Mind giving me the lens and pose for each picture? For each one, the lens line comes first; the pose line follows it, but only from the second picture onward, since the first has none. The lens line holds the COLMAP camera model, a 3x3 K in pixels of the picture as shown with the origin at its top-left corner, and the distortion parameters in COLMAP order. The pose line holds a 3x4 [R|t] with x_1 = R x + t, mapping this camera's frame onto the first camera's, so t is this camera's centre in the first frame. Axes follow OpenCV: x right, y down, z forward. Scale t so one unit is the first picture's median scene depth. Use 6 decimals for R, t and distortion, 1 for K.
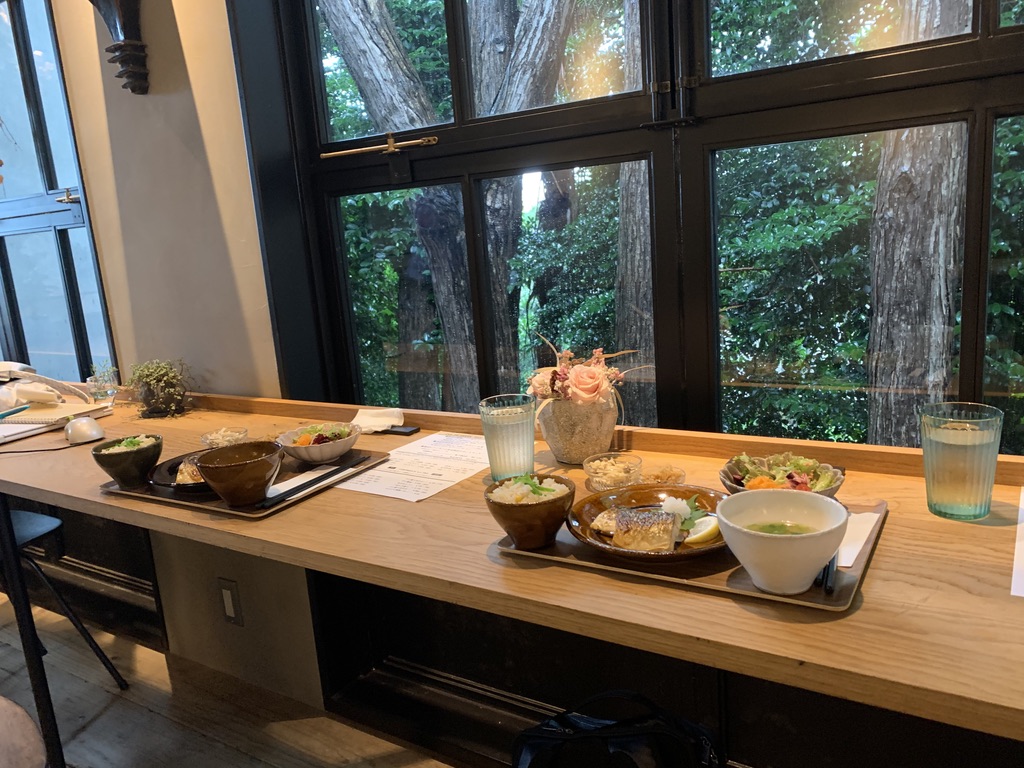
lens RADIAL K [[816.7, 0, 512.0], [0, 816.7, 384.0], [0, 0, 1]] dist [-0.002502, -0.004699]
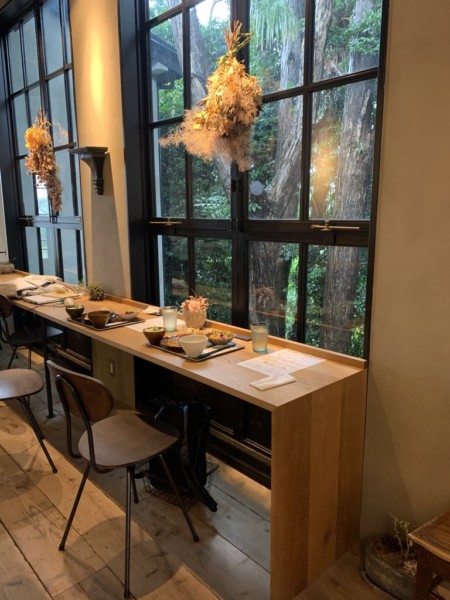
lens RADIAL K [[478.5, 0, 225.0], [0, 478.5, 300.0], [0, 0, 1]] dist [-0.002502, -0.004699]
pose [[0.965043, 0.120874, -0.232553, 0.483042], [-0.121158, 0.992547, 0.013119, -0.048427], [0.232405, 0.015515, 0.972495, -0.660435]]
